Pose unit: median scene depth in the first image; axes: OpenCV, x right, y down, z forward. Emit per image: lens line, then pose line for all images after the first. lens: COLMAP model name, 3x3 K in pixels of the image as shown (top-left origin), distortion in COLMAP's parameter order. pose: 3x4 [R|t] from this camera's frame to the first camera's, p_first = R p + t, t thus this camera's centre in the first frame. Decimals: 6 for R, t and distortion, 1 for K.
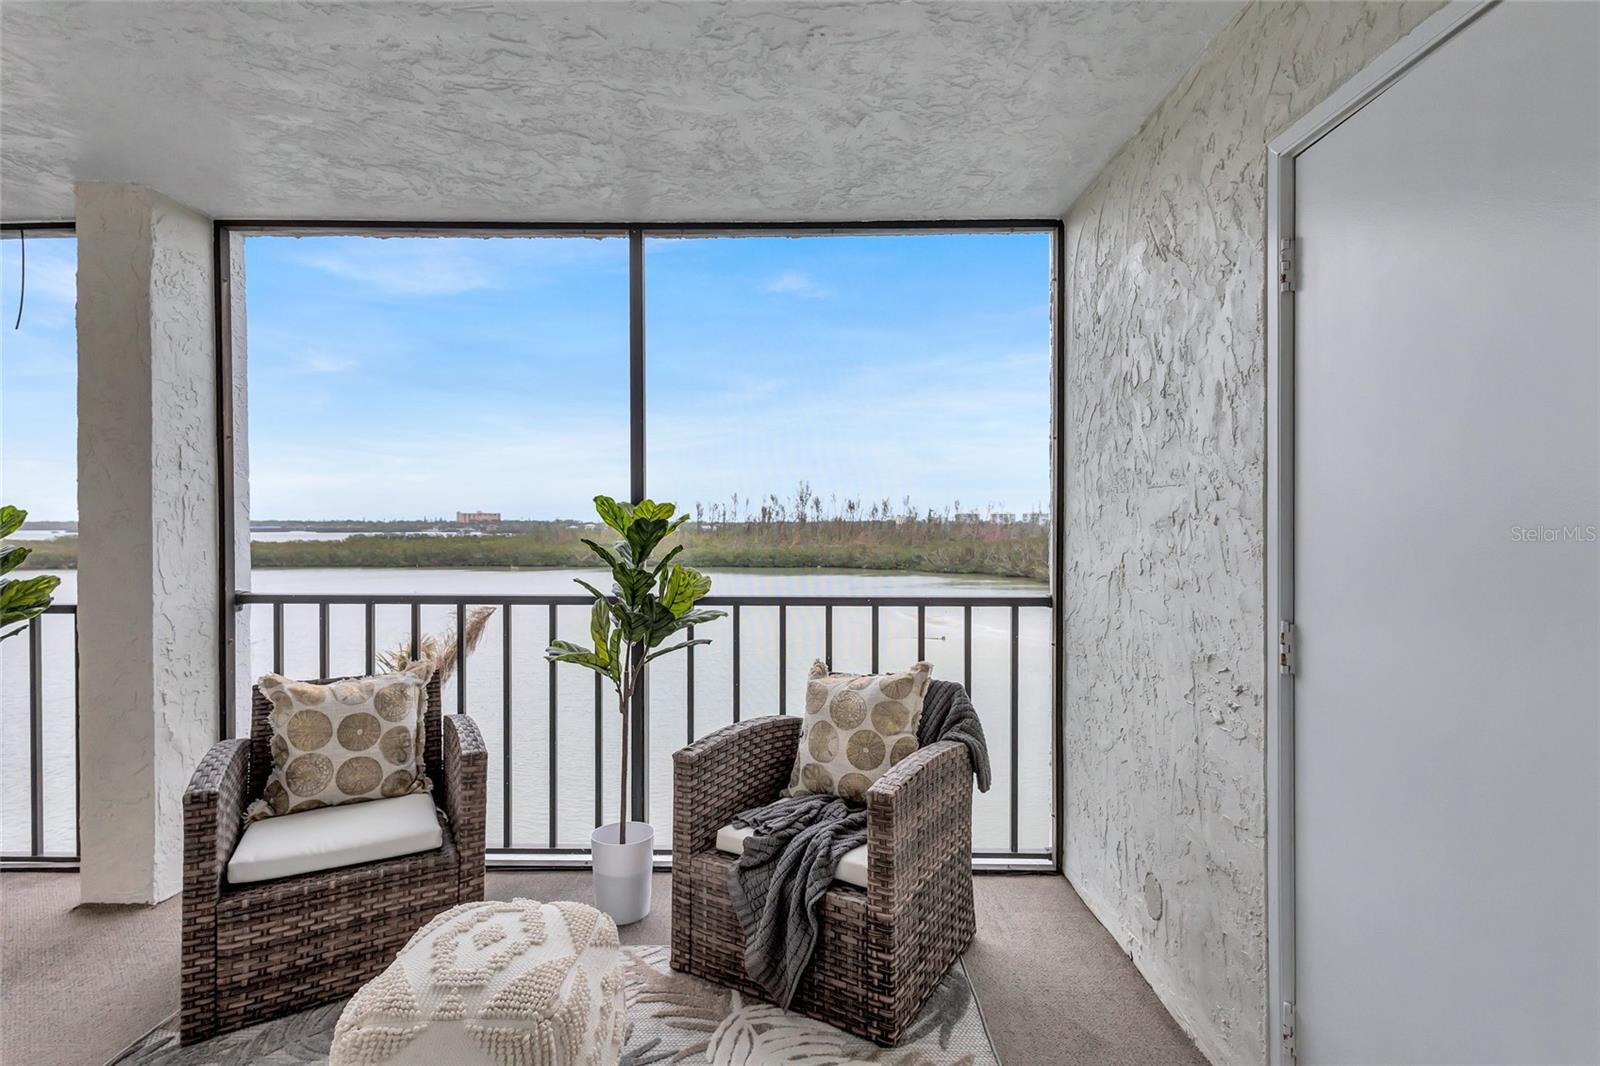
lens RADIAL K [[768.4, 0, 793.1], [0, 768.4, 532.5], [0, 0, 1]] dist [0.009293, -0.000024]
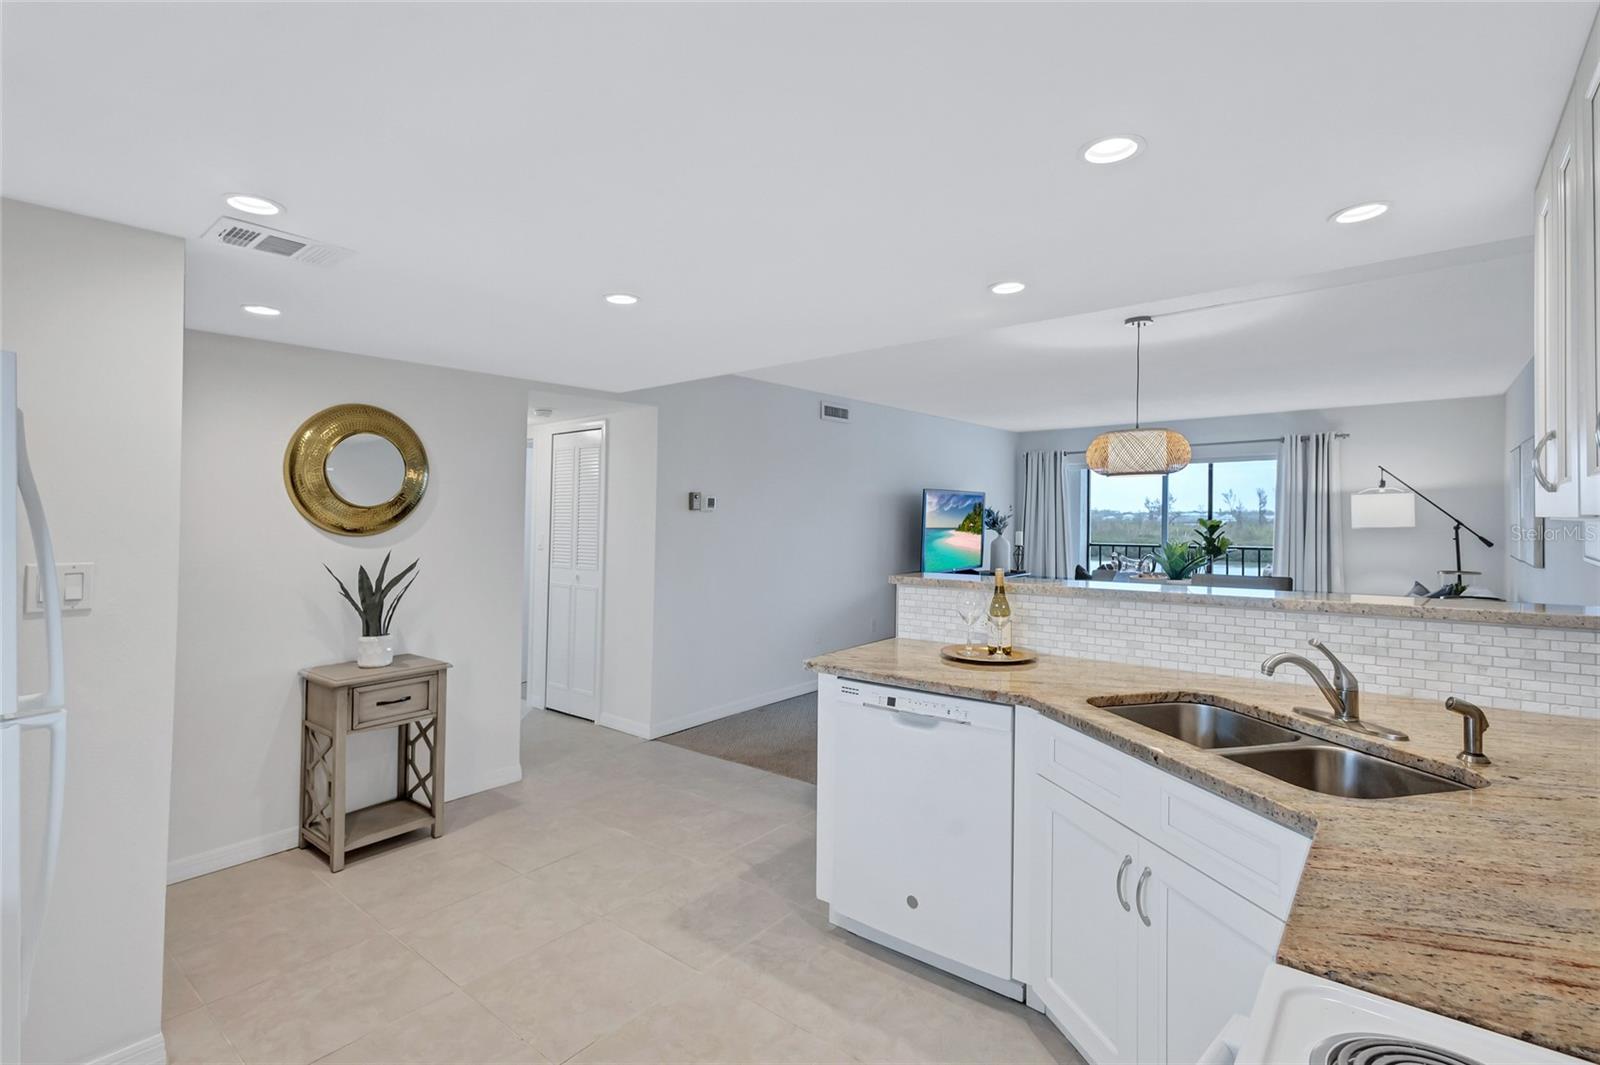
lens RADIAL K [[755.2, 0, 795.4], [0, 755.2, 527.6], [0, 0, 1]] dist [0.026096, -0.007582]
pose [[0.782814, 0.007110, -0.622215, 0.543992], [-0.002944, 0.999966, 0.007723, -0.025232], [0.622249, -0.004214, 0.782808, -3.308639]]
